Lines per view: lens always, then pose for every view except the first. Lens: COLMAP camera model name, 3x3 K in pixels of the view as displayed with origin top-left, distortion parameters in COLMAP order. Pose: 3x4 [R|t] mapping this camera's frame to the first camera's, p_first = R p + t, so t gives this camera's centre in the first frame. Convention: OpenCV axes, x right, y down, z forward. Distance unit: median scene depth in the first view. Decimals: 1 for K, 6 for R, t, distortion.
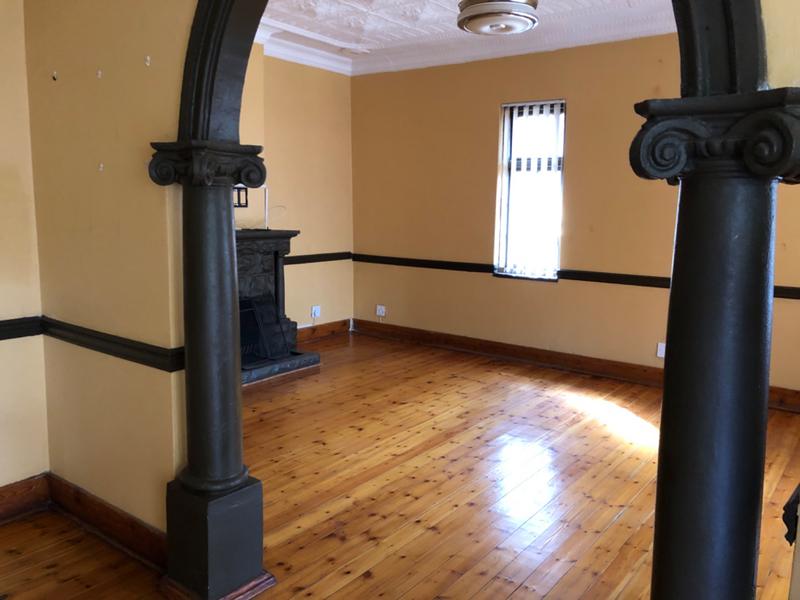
lens RADIAL K [[652.5, 0, 391.2], [0, 652.5, 290.4], [0, 0, 1]] dist [0.014339, -0.000368]
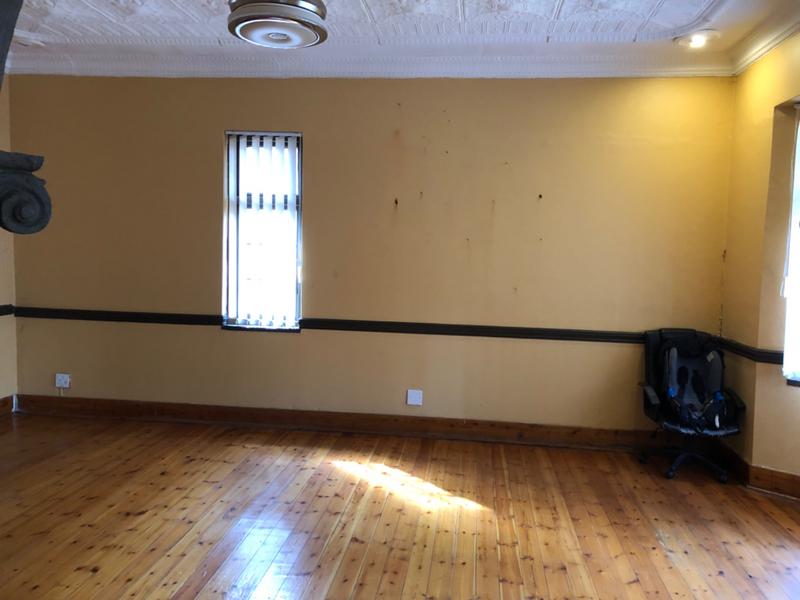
lens RADIAL K [[659.4, 0, 409.8], [0, 659.4, 279.0], [0, 0, 1]] dist [0.028556, -0.010816]
pose [[0.850913, -0.016628, 0.525043, -0.117906], [0.053207, 0.997087, -0.054652, -0.036093], [-0.522605, 0.074440, 0.849319, 0.184167]]
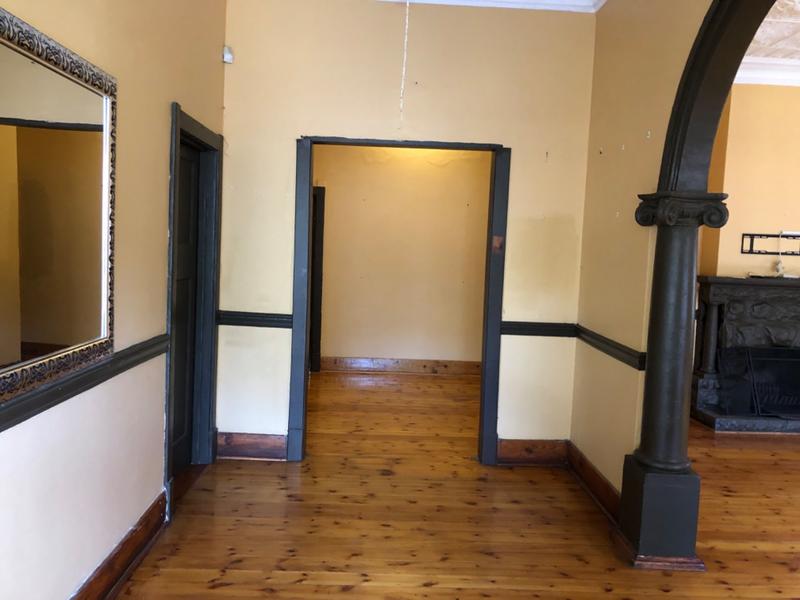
lens RADIAL K [[664.2, 0, 400.2], [0, 664.2, 283.7], [0, 0, 1]] dist [0.008107, -0.007264]
pose [[0.635092, 0.059063, -0.770175, 0.193510], [-0.131495, 0.990786, -0.032450, 0.032598], [0.761162, 0.121884, 0.637006, -0.113452]]
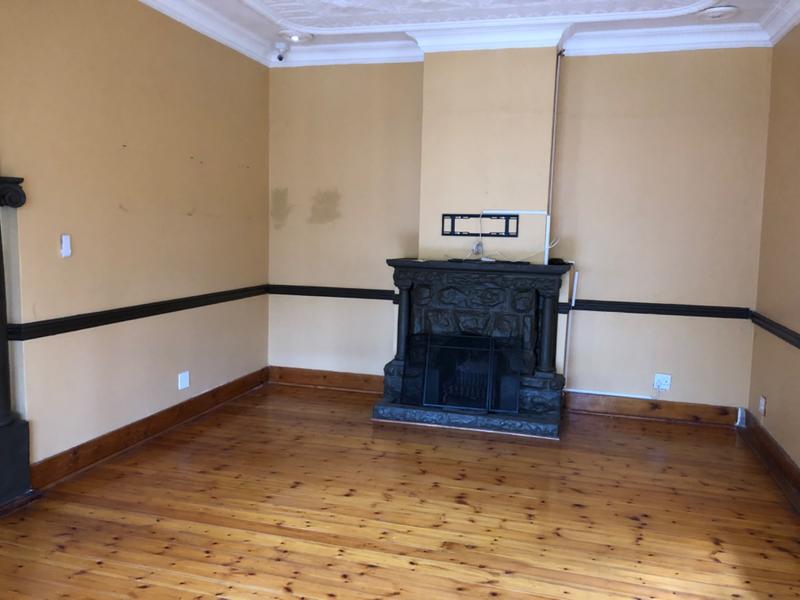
lens RADIAL K [[652.5, 0, 391.2], [0, 652.5, 290.4], [0, 0, 1]] dist [0.014339, -0.000368]
pose [[0.361832, 0.089141, -0.927972, 0.672524], [-0.141691, 0.989112, 0.039766, -0.082909], [0.921413, 0.117096, 0.370523, 0.649471]]
